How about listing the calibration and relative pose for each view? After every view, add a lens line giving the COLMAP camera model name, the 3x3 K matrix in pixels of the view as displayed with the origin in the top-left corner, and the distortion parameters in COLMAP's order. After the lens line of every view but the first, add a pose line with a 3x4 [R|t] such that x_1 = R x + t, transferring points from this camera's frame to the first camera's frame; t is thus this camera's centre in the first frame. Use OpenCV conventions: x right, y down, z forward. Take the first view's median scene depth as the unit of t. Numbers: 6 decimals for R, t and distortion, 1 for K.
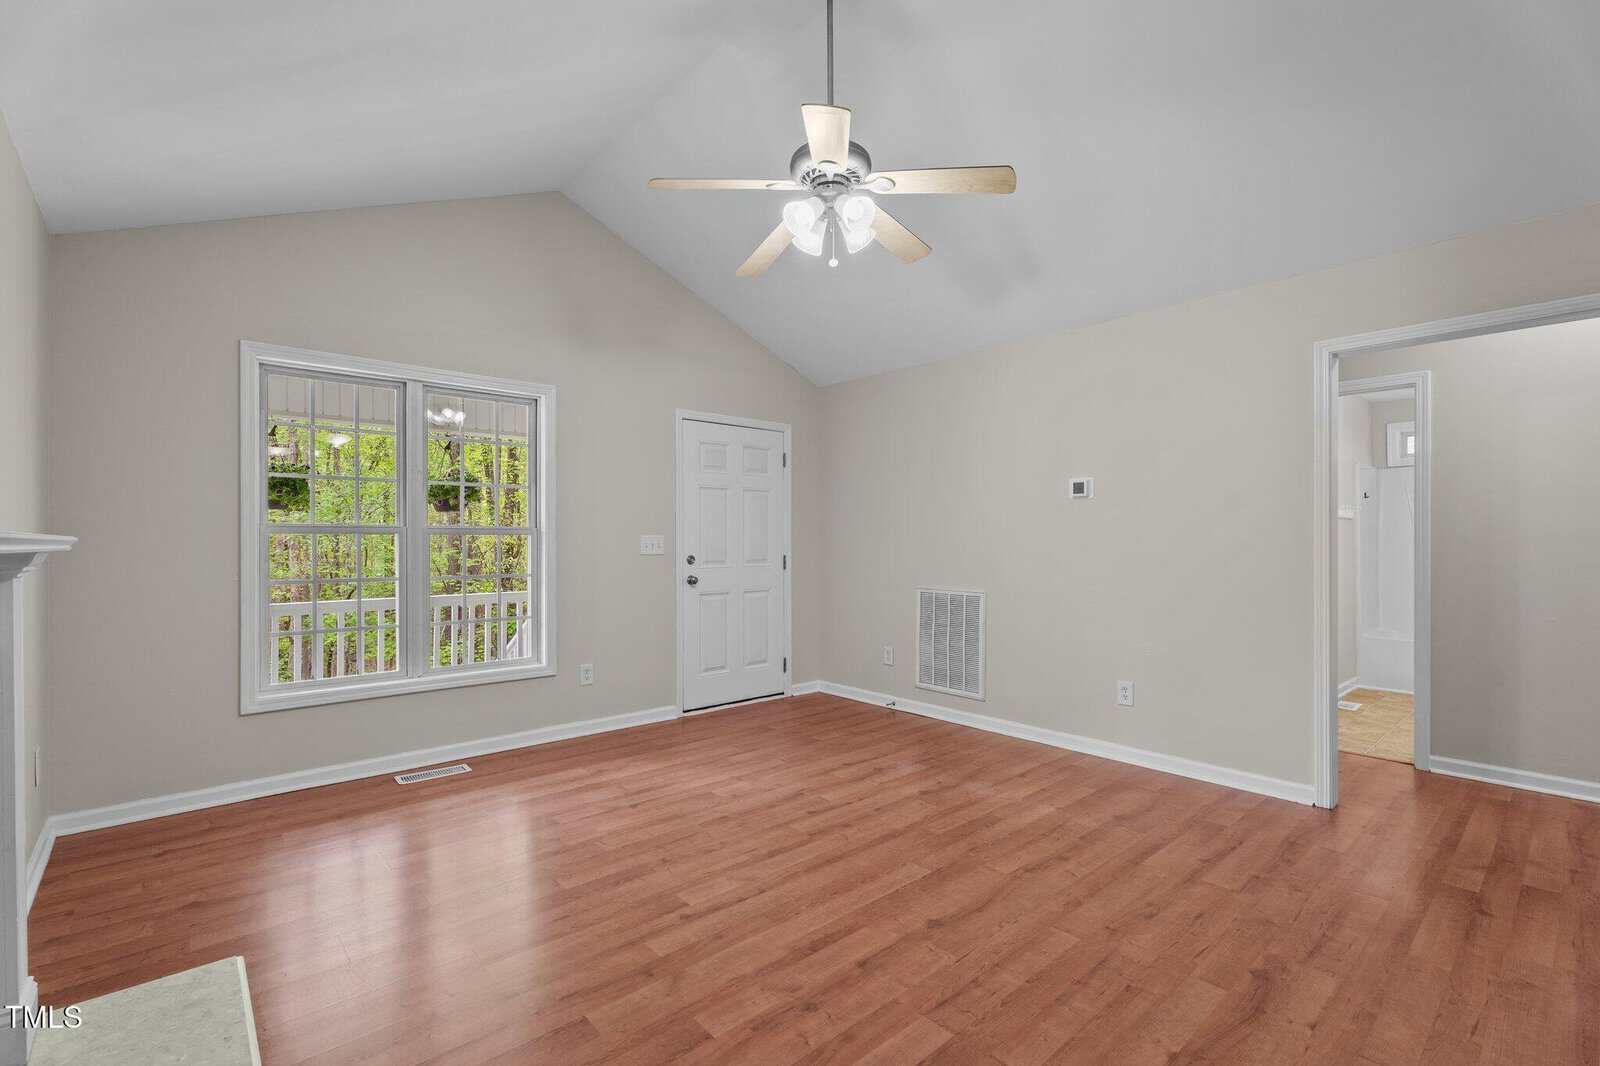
lens RADIAL K [[710.9, 0, 802.0], [0, 710.9, 544.0], [0, 0, 1]] dist [-0.003319, -0.000150]
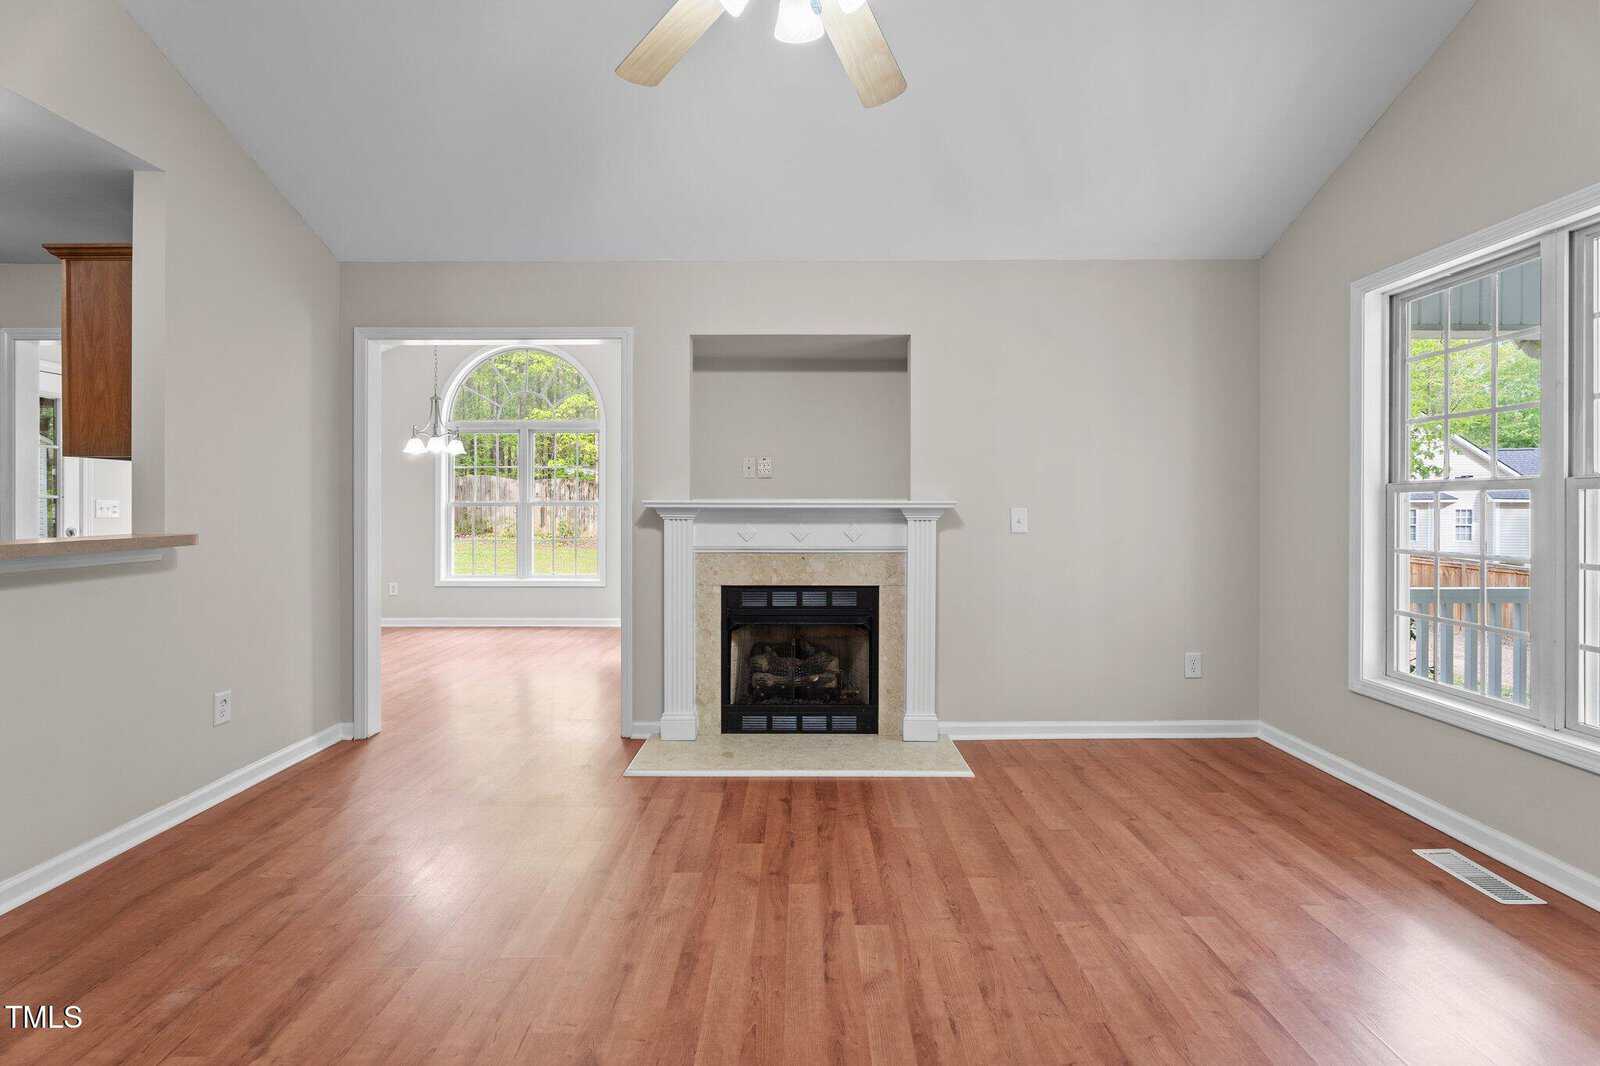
lens RADIAL K [[716.1, 0, 807.6], [0, 716.1, 508.5], [0, 0, 1]] dist [-0.001510, 0.000172]
pose [[-0.656210, 0.006029, -0.754554, 0.419445], [0.000844, 0.999973, 0.007256, -0.003875], [0.754577, 0.004125, -0.656198, 1.197033]]
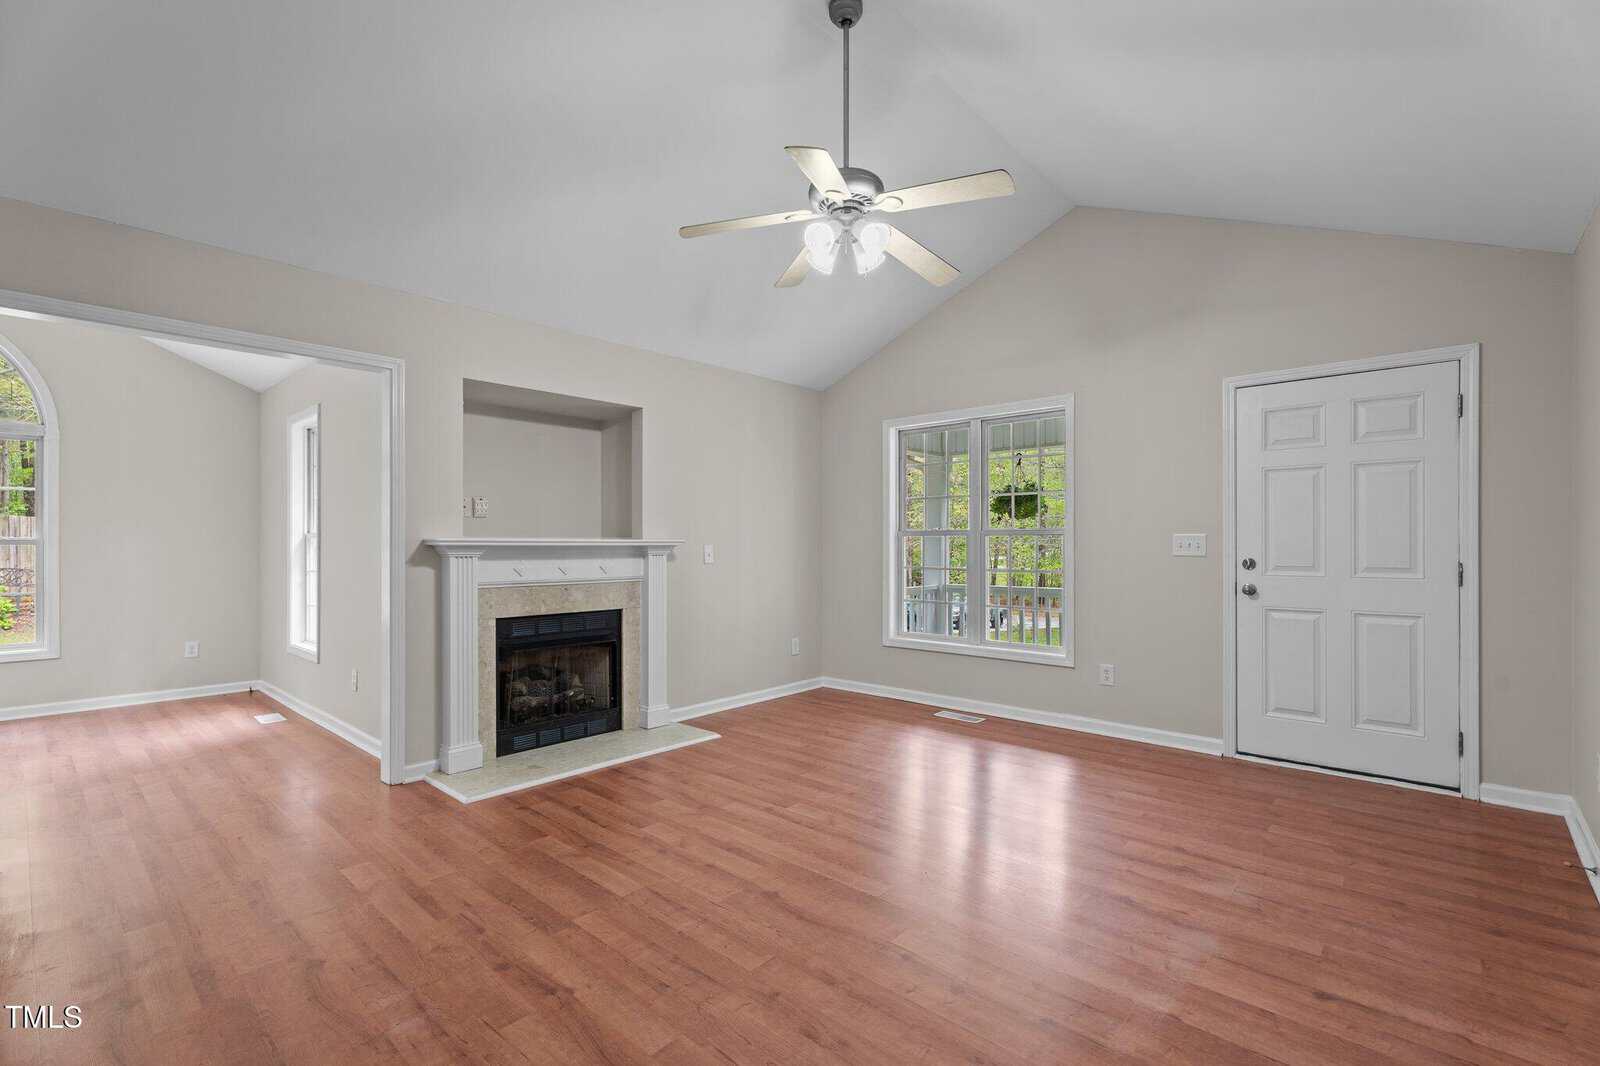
lens RADIAL K [[710.9, 0, 802.0], [0, 710.9, 544.0], [0, 0, 1]] dist [-0.003319, -0.000150]
pose [[0.114911, 0.003012, -0.993371, 0.943549], [-0.000862, 0.999995, 0.002933, -0.003199], [0.993375, 0.000519, 0.114913, 0.685784]]
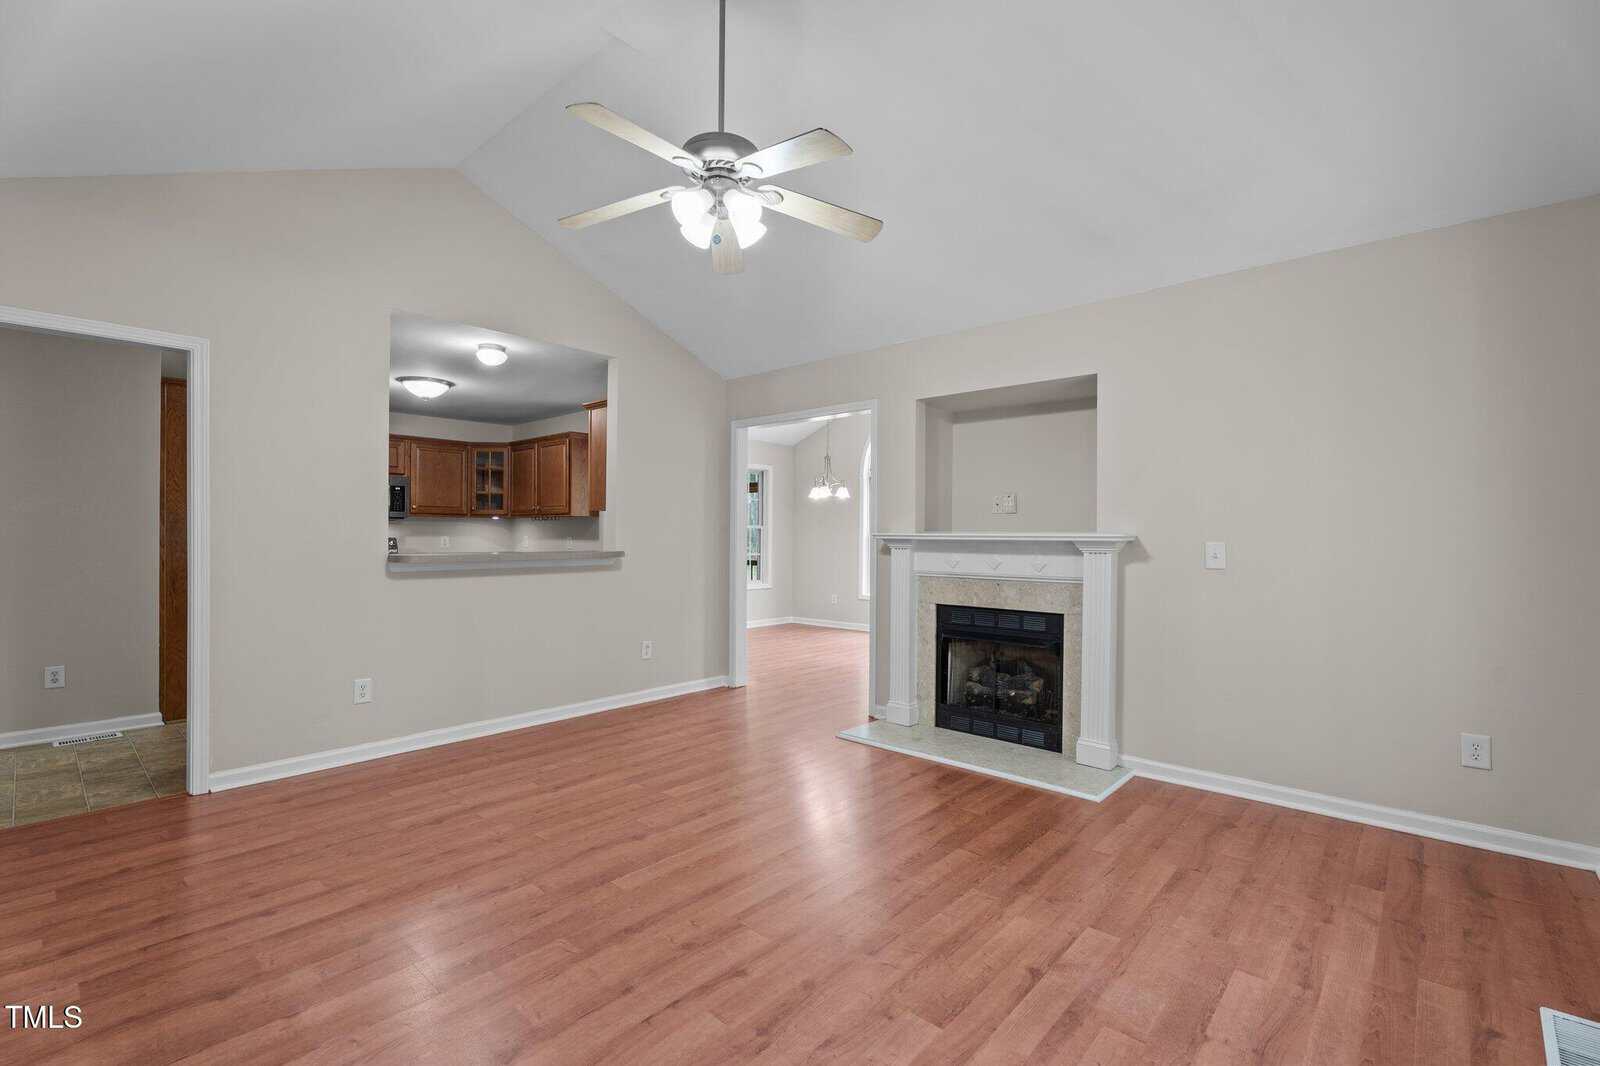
lens RADIAL K [[714.4, 0, 812.3], [0, 714.4, 533.2], [0, 0, 1]] dist [0.000542, 0.000288]
pose [[-0.991811, -0.003353, -0.127667, 0.032987], [-0.003086, 0.999993, -0.002290, -0.004646], [0.127674, -0.001877, -0.991814, 1.714239]]
